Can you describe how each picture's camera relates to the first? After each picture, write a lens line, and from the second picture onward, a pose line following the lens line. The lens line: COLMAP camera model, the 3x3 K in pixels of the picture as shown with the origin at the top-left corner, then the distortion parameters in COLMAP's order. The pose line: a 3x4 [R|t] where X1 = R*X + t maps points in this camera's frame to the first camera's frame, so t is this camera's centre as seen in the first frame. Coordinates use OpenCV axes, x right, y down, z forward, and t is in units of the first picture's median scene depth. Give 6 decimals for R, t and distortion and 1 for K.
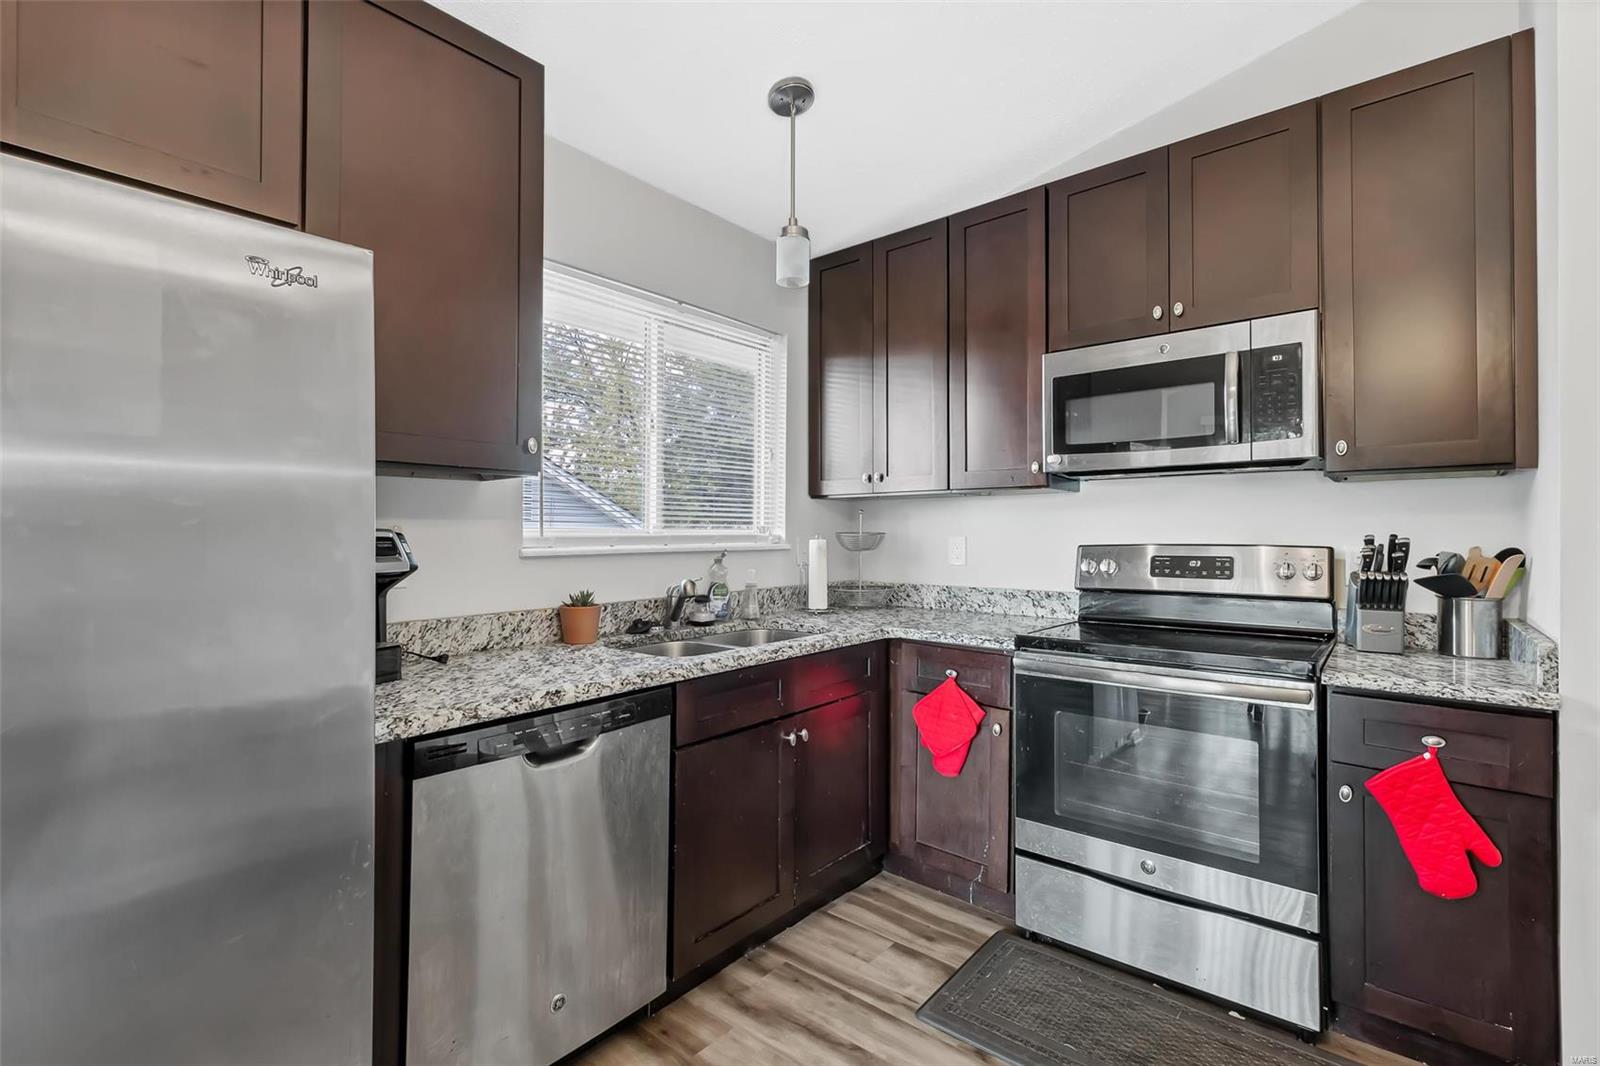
lens RADIAL K [[713.6, 0, 789.5], [0, 713.6, 533.7], [0, 0, 1]] dist [-0.007243, 0.000011]
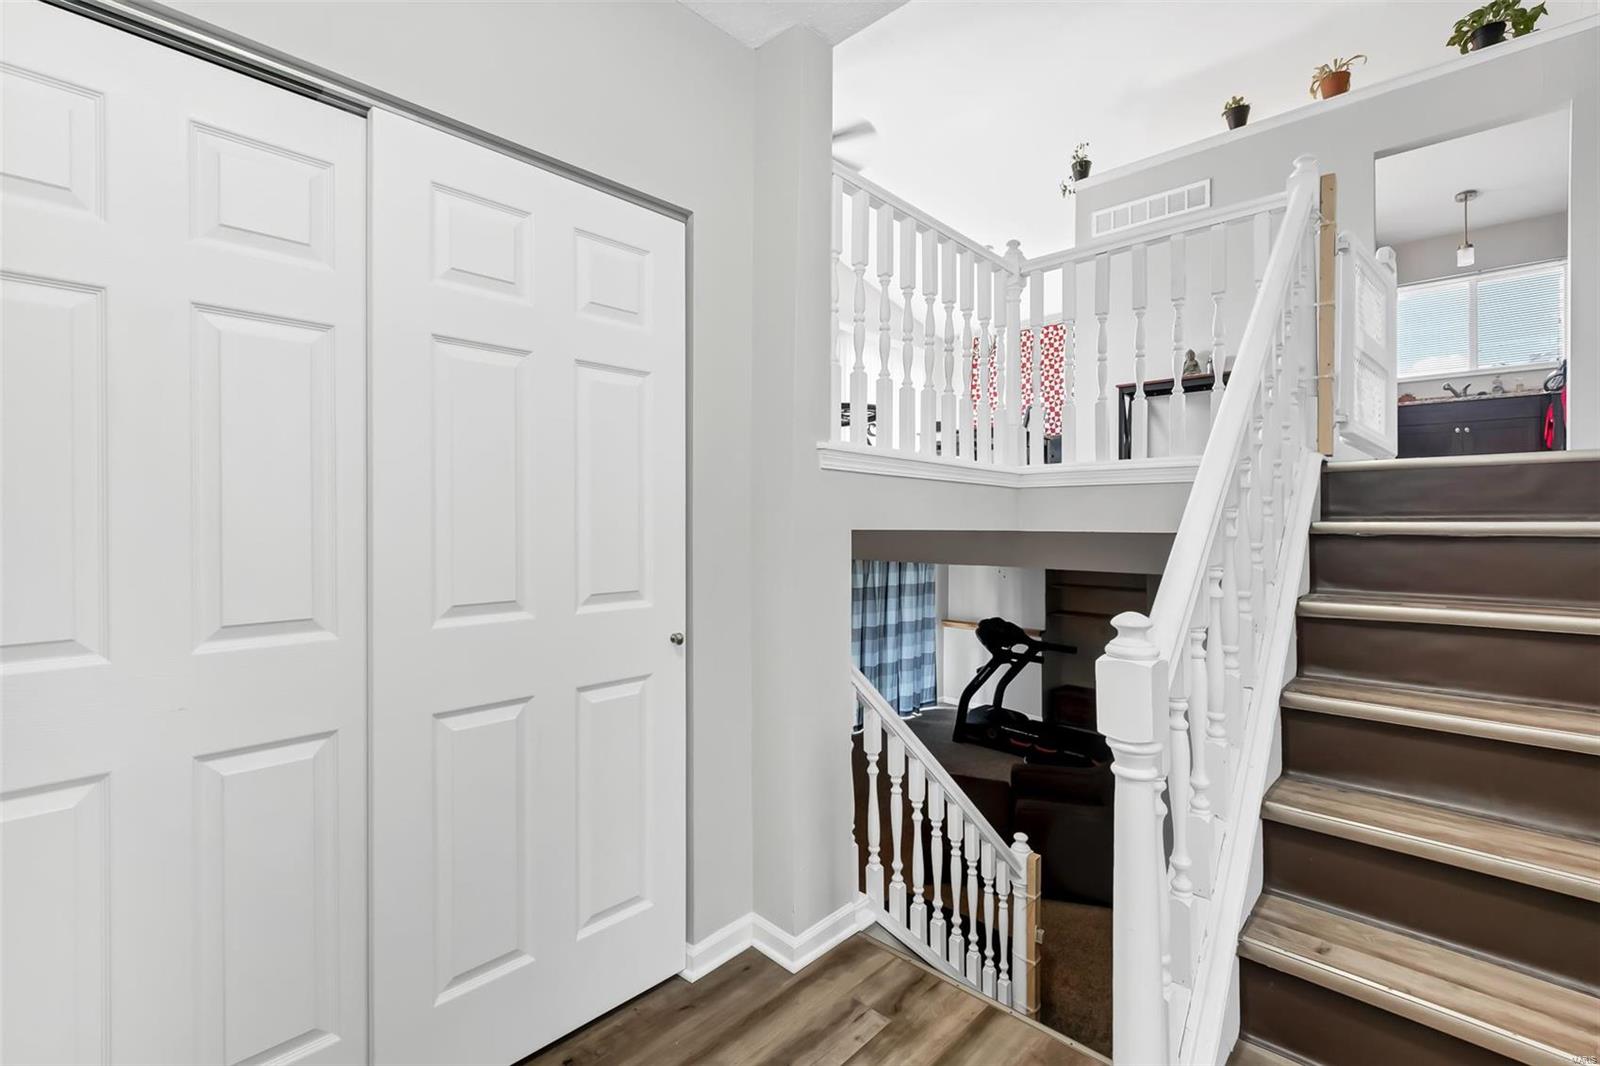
lens RADIAL K [[713.6, 0, 798.0], [0, 713.6, 530.8], [0, 0, 1]] dist [-0.007243, 0.000011]
pose [[-0.048462, 0.002692, -0.998821, 3.062276], [-0.007948, 0.999964, 0.003081, 0.734655], [0.998793, 0.008088, -0.048439, -1.508732]]
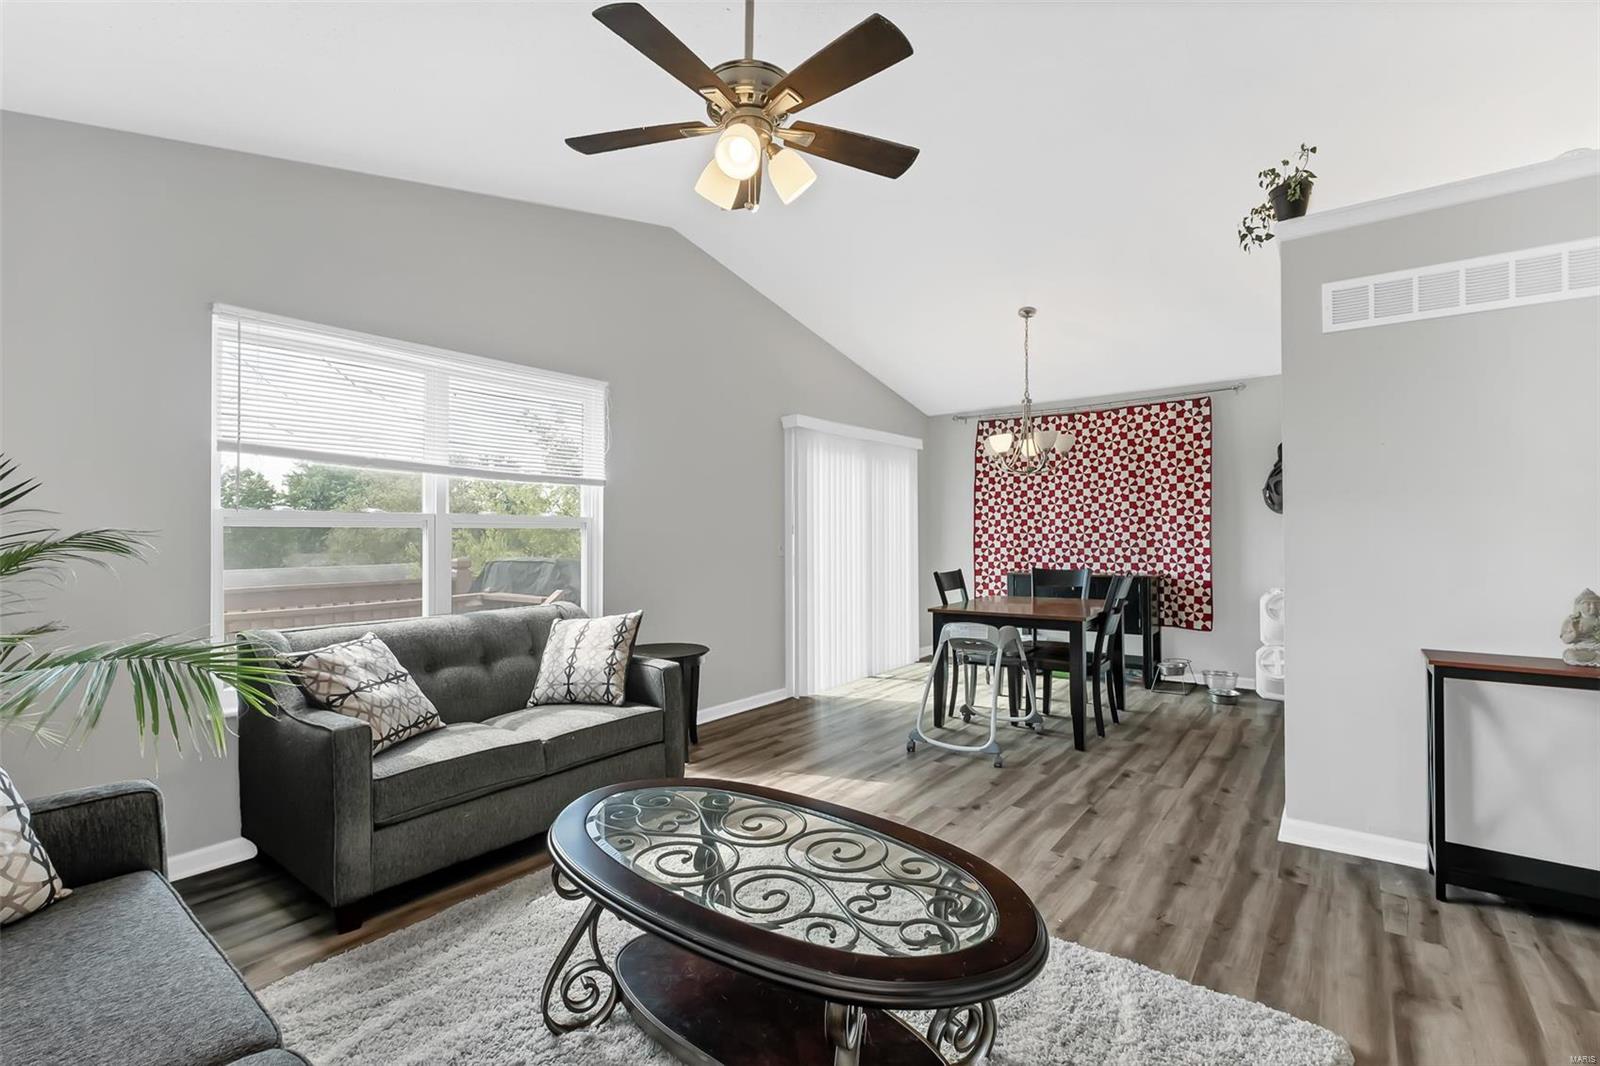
lens RADIAL K [[713.6, 0, 789.4], [0, 713.6, 528.6], [0, 0, 1]] dist [-0.007243, 0.000011]
pose [[0.041839, -0.009658, -0.999078, 1.637059], [0.001534, 0.999953, -0.009603, 0.011529], [0.999123, -0.001130, 0.041852, -1.620016]]
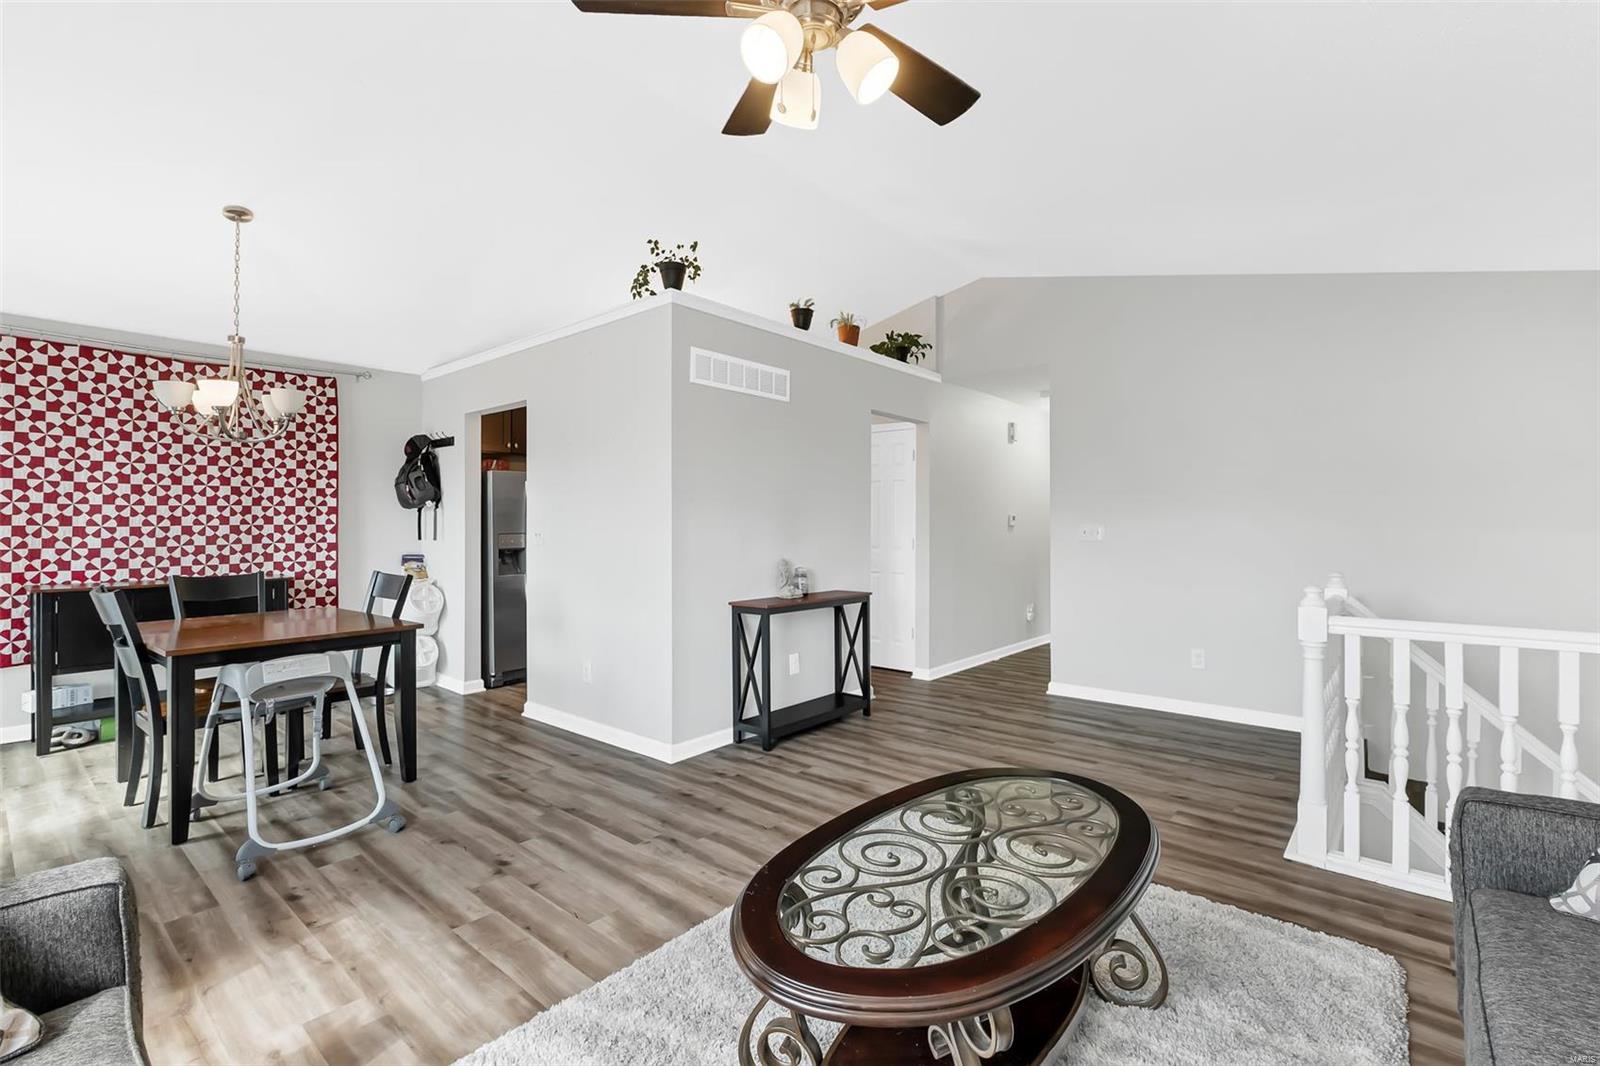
lens RADIAL K [[713.6, 0, 807.3], [0, 713.6, 524.9], [0, 0, 1]] dist [-0.007243, 0.000011]
pose [[0.999988, 0.000331, 0.004924, 0.609007], [-0.000309, 0.999990, -0.004410, 0.009705], [-0.004925, 0.004409, 0.999978, -2.433331]]
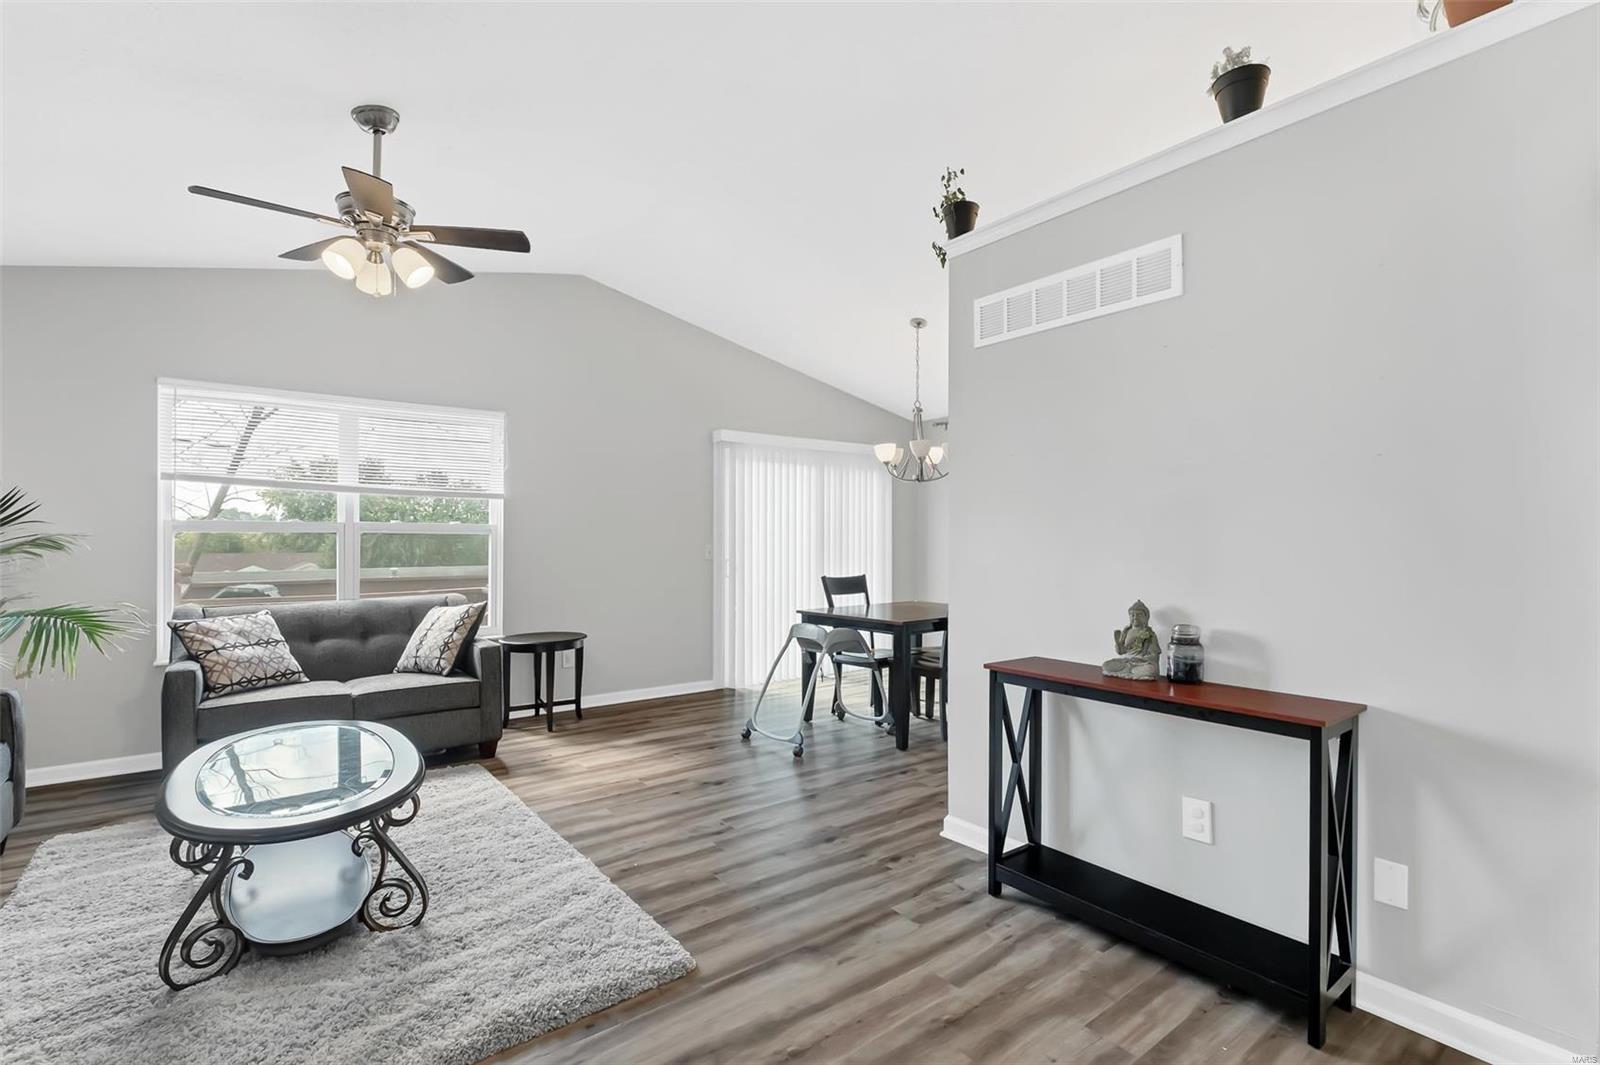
lens RADIAL K [[713.6, 0, 792.5], [0, 713.6, 543.7], [0, 0, 1]] dist [-0.007243, 0.000011]
pose [[-0.210190, 0.001841, -0.977659, 1.776253], [-0.004966, 0.999983, 0.002951, 0.009595], [0.977648, 0.005476, -0.210177, -0.582271]]
